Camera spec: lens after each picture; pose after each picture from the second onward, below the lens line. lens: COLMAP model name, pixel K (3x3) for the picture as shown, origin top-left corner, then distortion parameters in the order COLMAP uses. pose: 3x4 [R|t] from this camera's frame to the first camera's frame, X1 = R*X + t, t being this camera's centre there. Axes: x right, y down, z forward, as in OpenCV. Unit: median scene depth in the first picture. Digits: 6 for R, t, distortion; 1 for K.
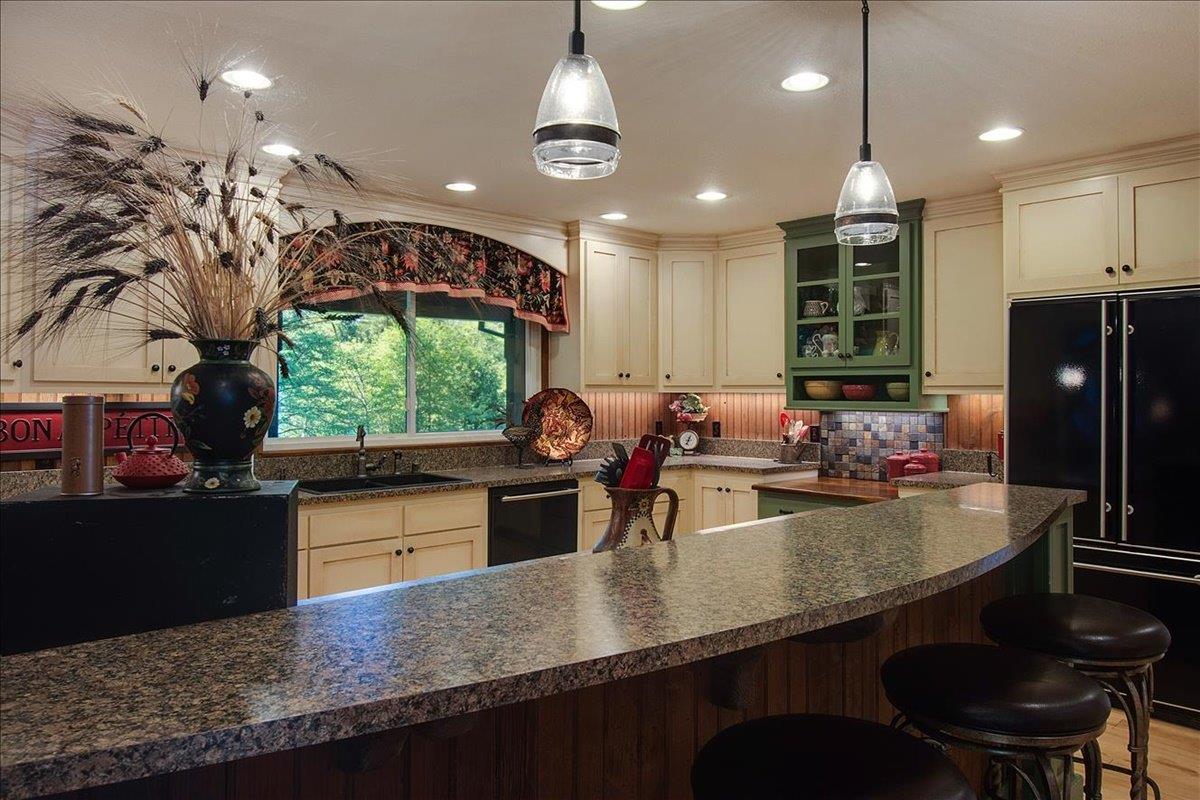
lens RADIAL K [[833.0, 0, 596.8], [0, 833.0, 395.1], [0, 0, 1]] dist [-0.002412, -0.001729]
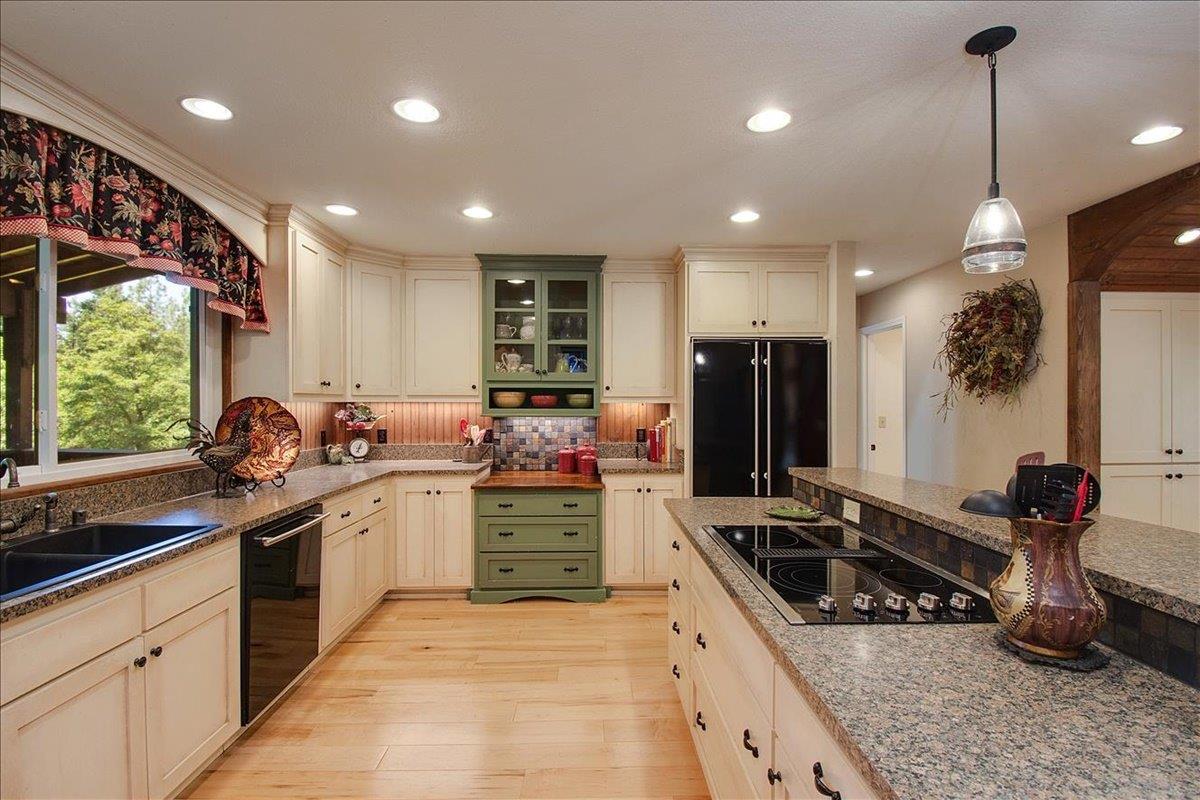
lens RADIAL K [[556.7, 0, 605.3], [0, 556.7, 407.6], [0, 0, 1]] dist [0.002674, -0.018205]
pose [[0.652425, -0.008927, 0.757801, -0.249756], [0.003070, 0.999954, 0.009136, -0.001586], [-0.757847, -0.003634, 0.652422, 0.371061]]
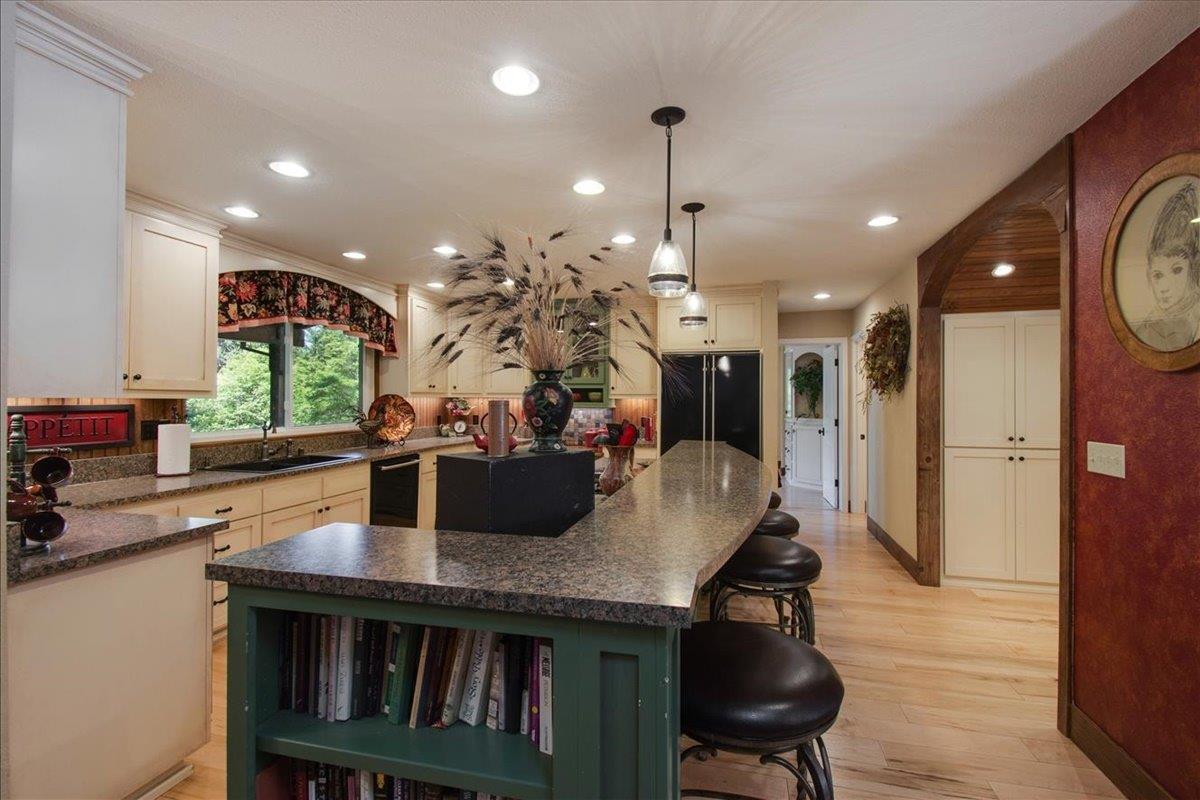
lens RADIAL K [[534.2, 0, 600.0], [0, 534.2, 400.0], [0, 0, 1]] dist [0.032185, -0.000124]
pose [[0.839265, -0.001033, 0.543721, -0.262979], [-0.000168, 0.999998, 0.002158, -0.000316], [-0.543722, -0.001903, 0.839263, -0.016899]]
